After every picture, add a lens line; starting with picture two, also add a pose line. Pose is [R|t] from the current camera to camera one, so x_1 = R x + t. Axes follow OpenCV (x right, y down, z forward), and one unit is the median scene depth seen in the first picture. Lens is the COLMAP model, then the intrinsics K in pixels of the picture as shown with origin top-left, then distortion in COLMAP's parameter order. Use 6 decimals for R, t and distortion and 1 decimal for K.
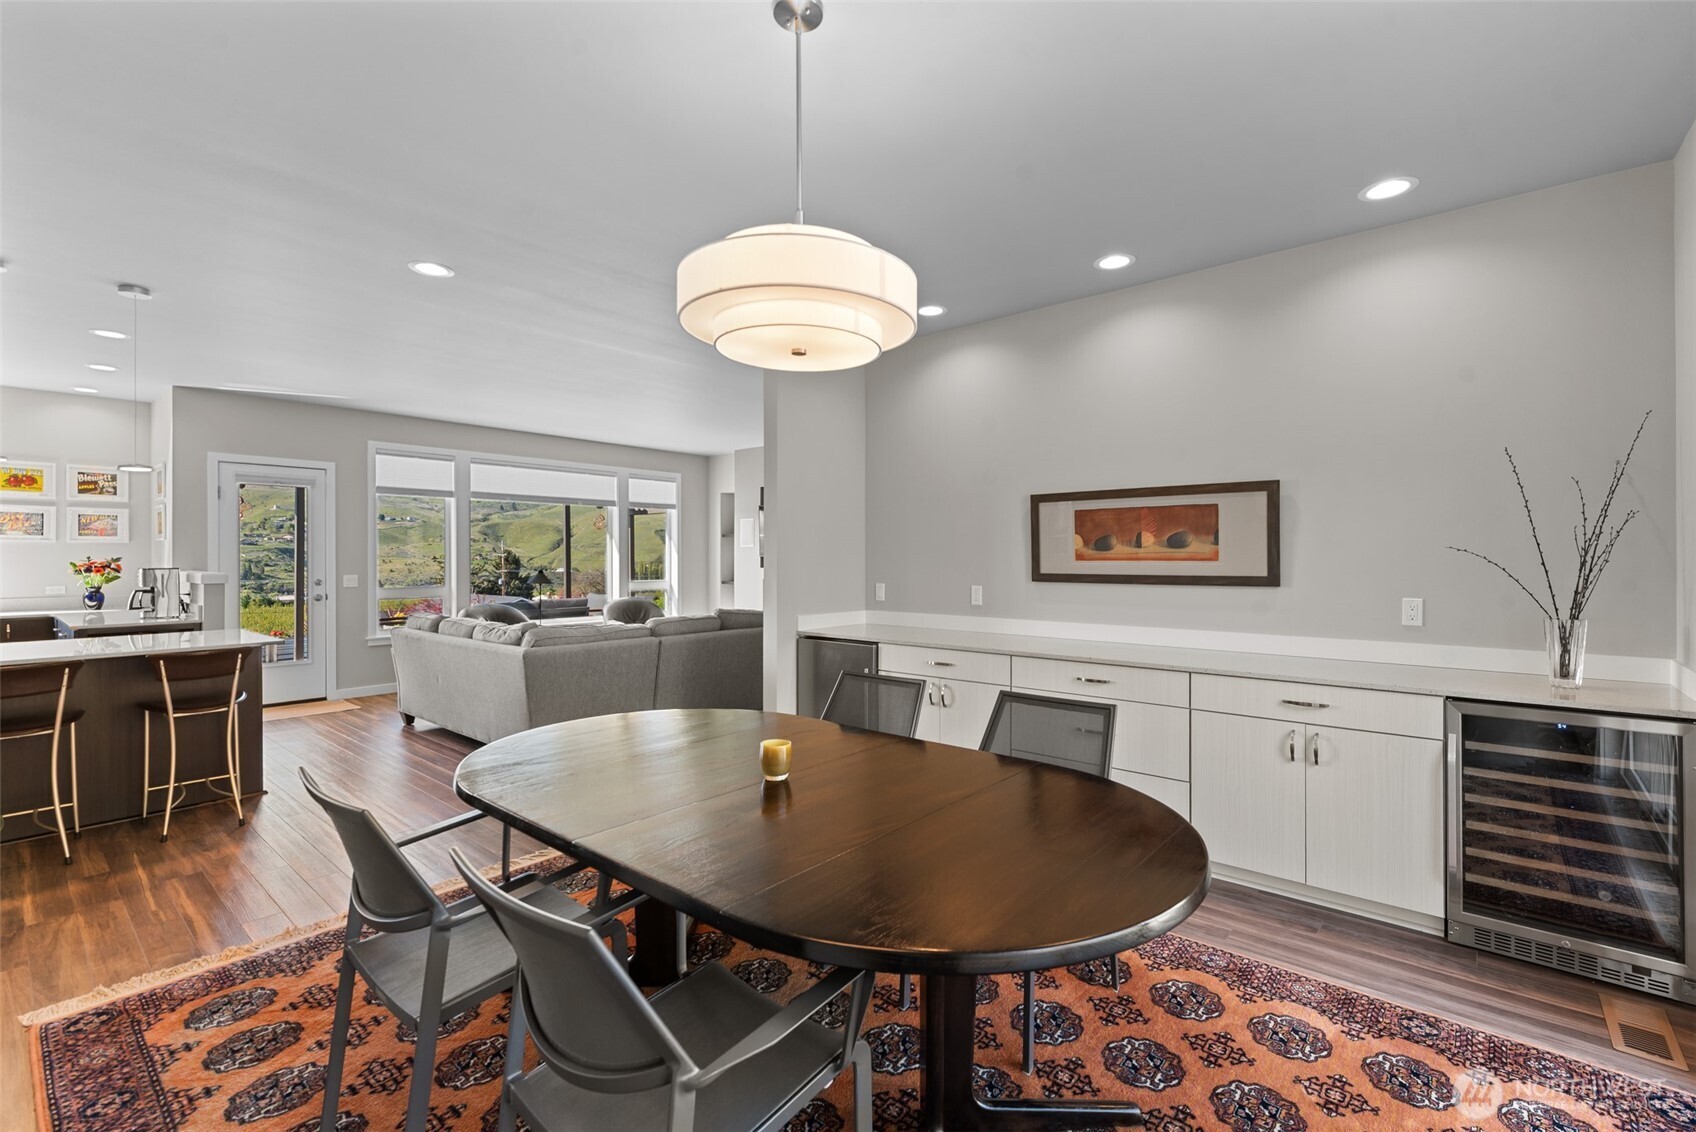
lens RADIAL K [[743.2, 0, 870.1], [0, 743.2, 557.9], [0, 0, 1]] dist [0.002428, -0.000445]
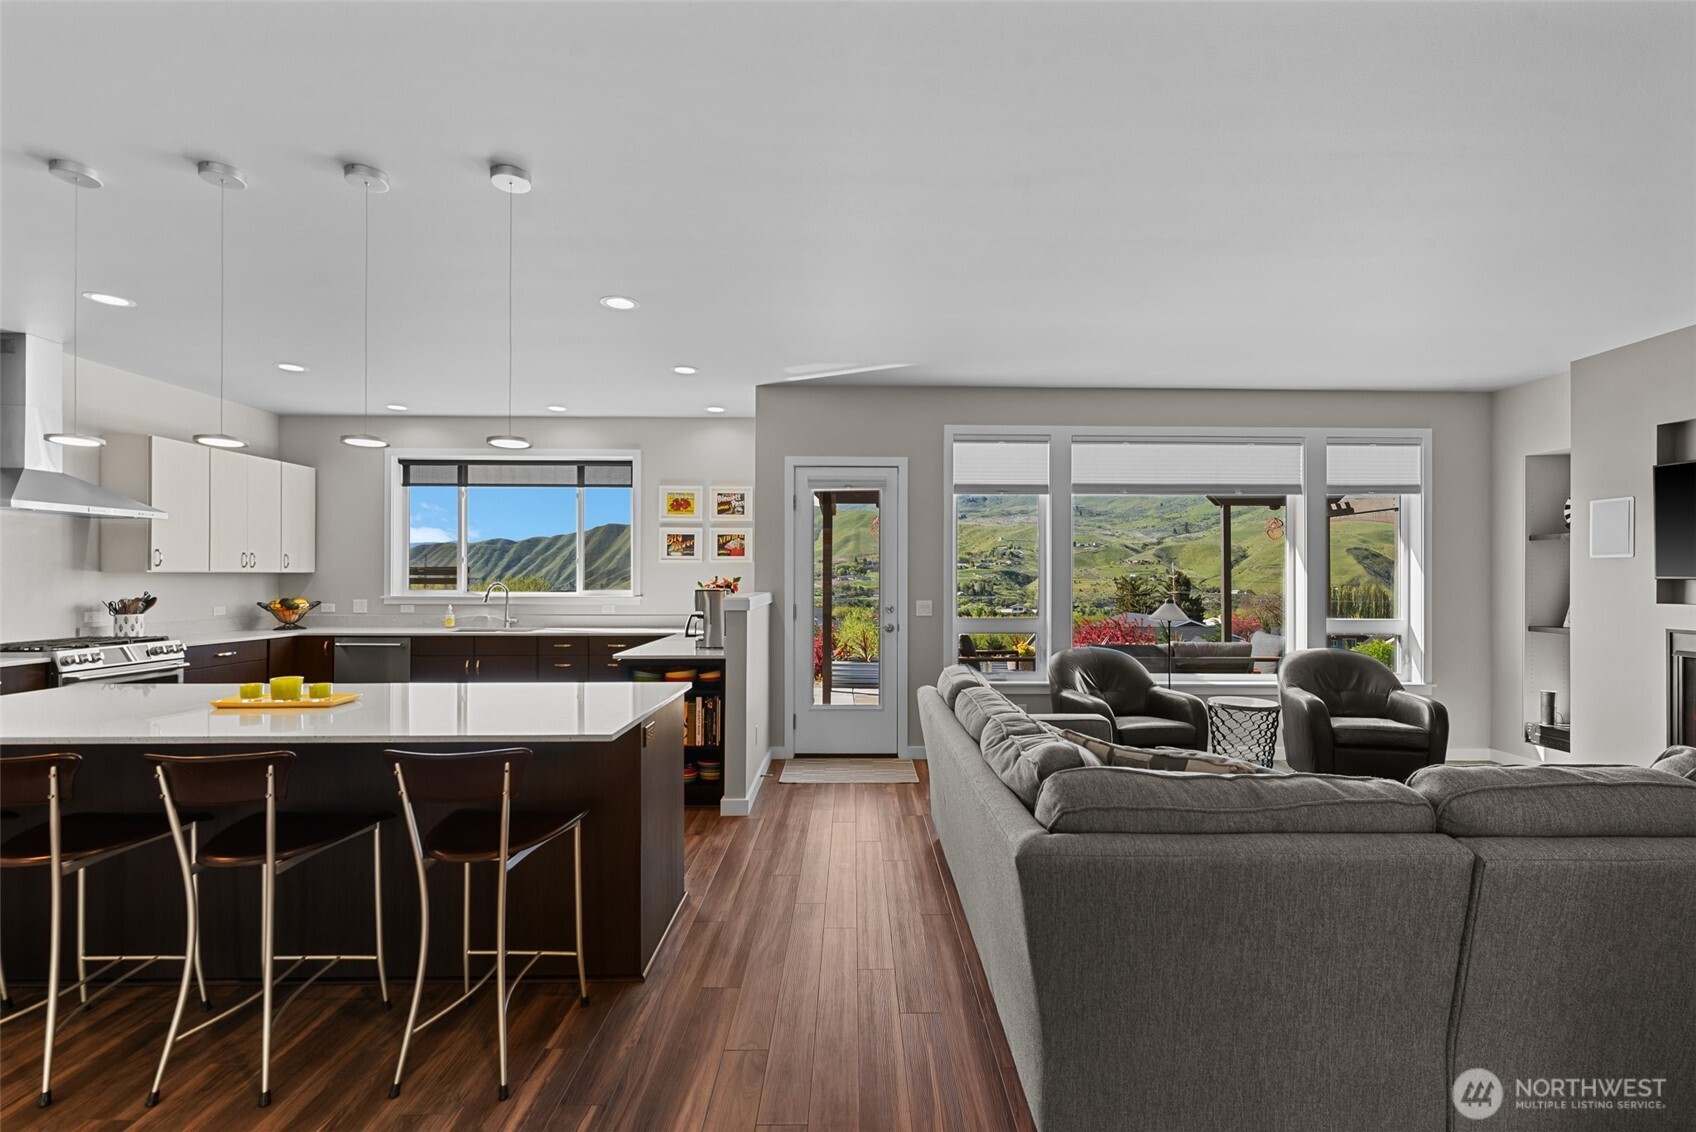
lens RADIAL K [[743.2, 0, 851.3], [0, 743.2, 578.9], [0, 0, 1]] dist [0.002428, -0.000445]
pose [[0.645433, 0.003290, -0.763809, -0.155734], [-0.004009, 0.999992, 0.000919, -0.000035], [0.763806, 0.002469, 0.645441, 0.442521]]
